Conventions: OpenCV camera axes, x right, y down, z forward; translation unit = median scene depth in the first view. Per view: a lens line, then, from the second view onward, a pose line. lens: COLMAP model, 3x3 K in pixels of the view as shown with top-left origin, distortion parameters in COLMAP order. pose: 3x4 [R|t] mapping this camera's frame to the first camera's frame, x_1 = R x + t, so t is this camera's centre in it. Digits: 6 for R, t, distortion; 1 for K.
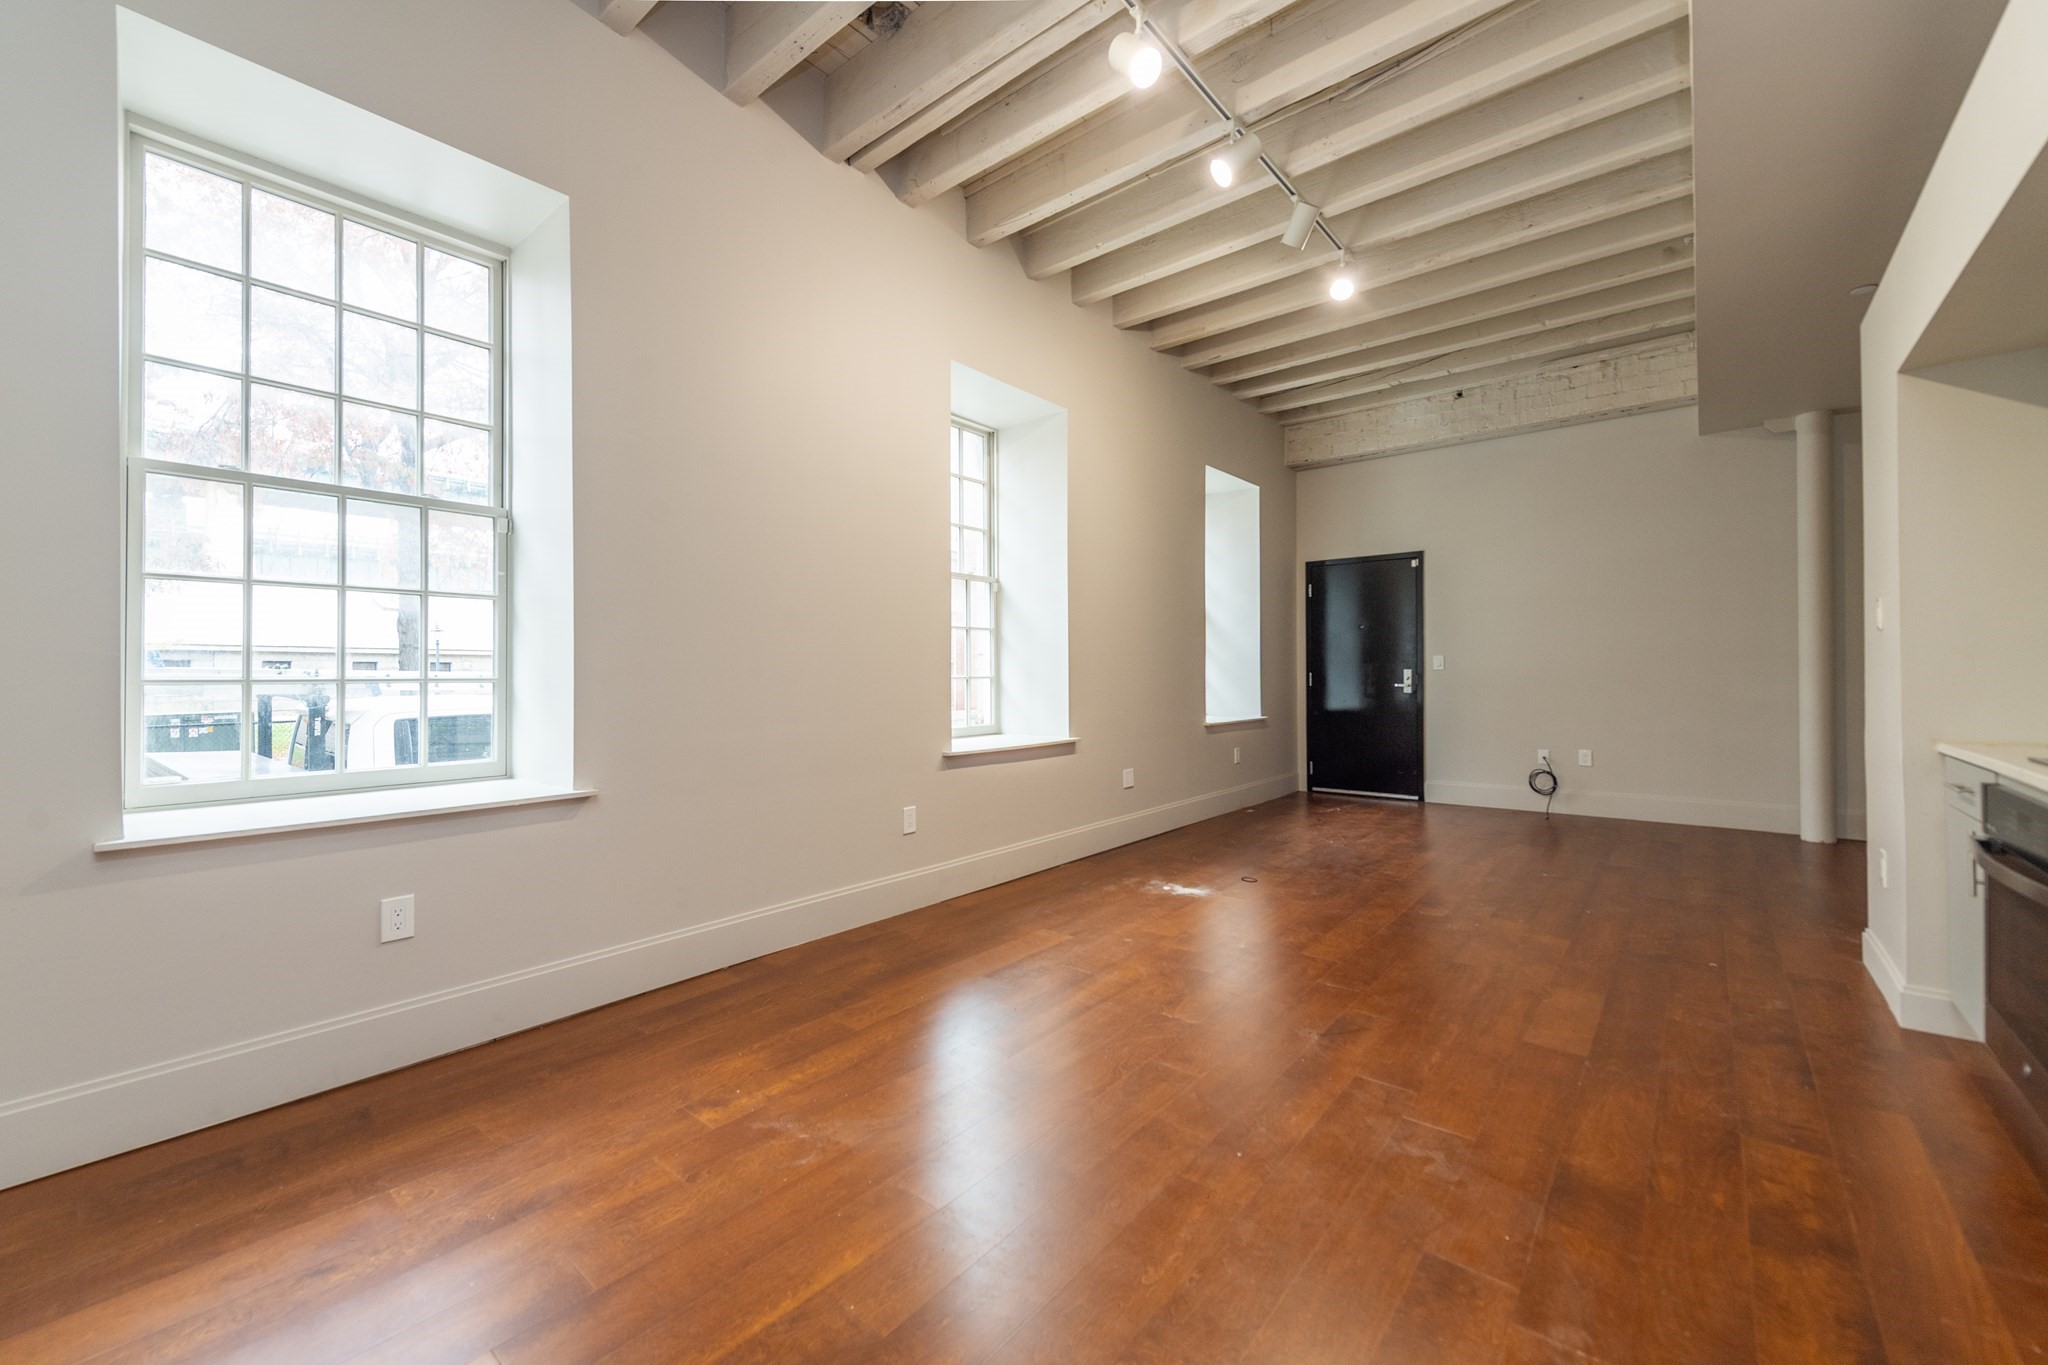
lens RADIAL K [[809.3, 0, 1022.4], [0, 809.3, 675.8], [0, 0, 1]] dist [-0.000139, -0.000048]
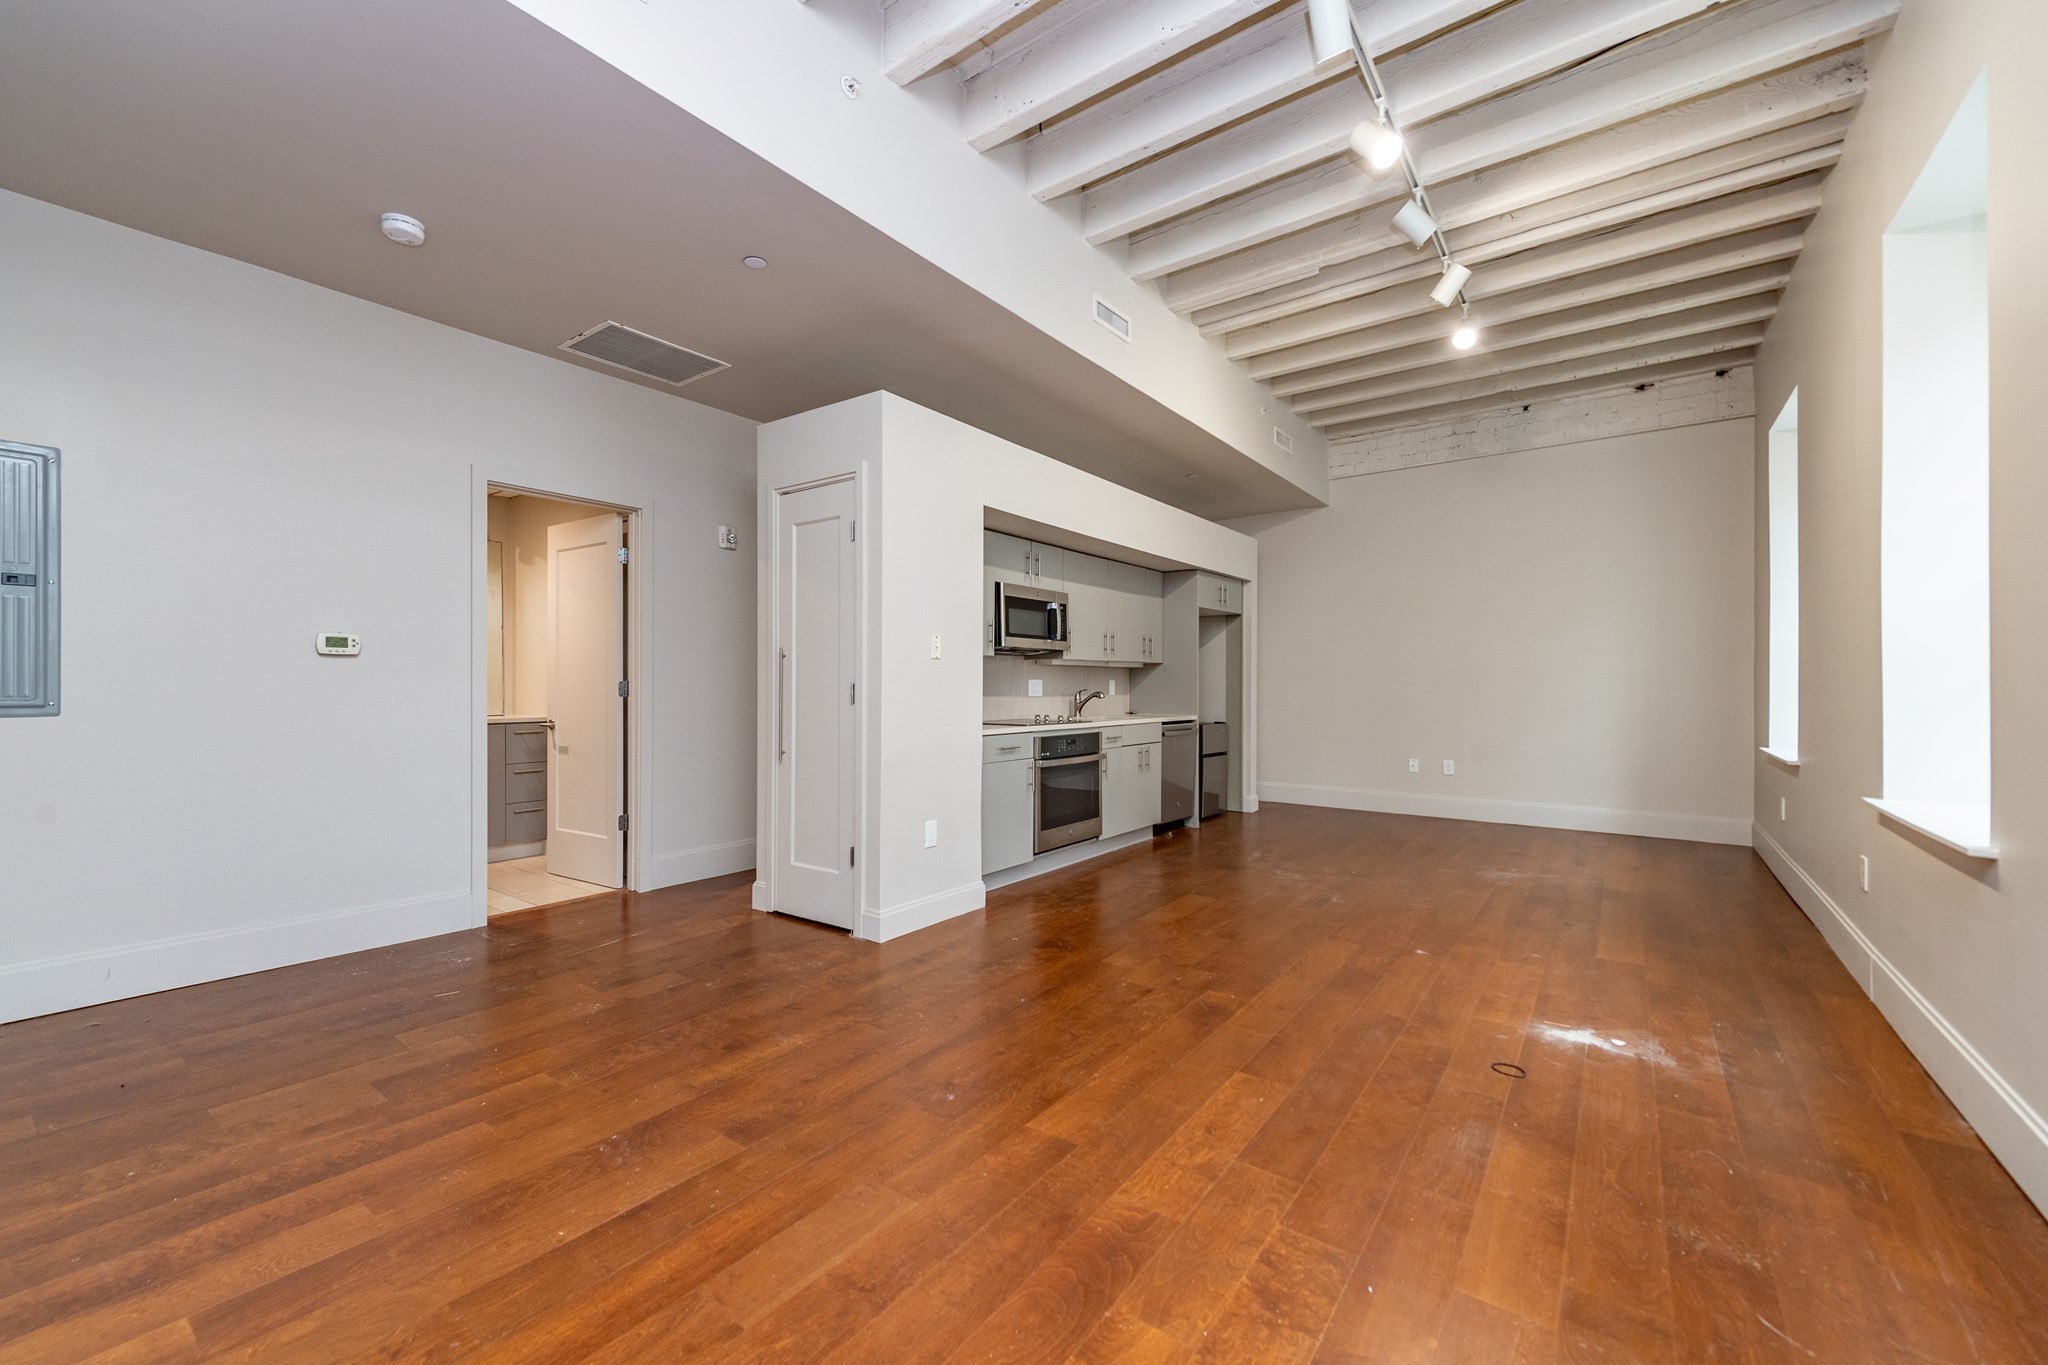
lens RADIAL K [[809.3, 0, 1027.9], [0, 809.3, 689.3], [0, 0, 1]] dist [-0.000139, -0.000048]
pose [[-0.997883, 0.006006, -0.064749, 0.808247], [0.005931, 0.999981, 0.001358, -0.005004], [0.064756, 0.000971, -0.997901, 1.933295]]
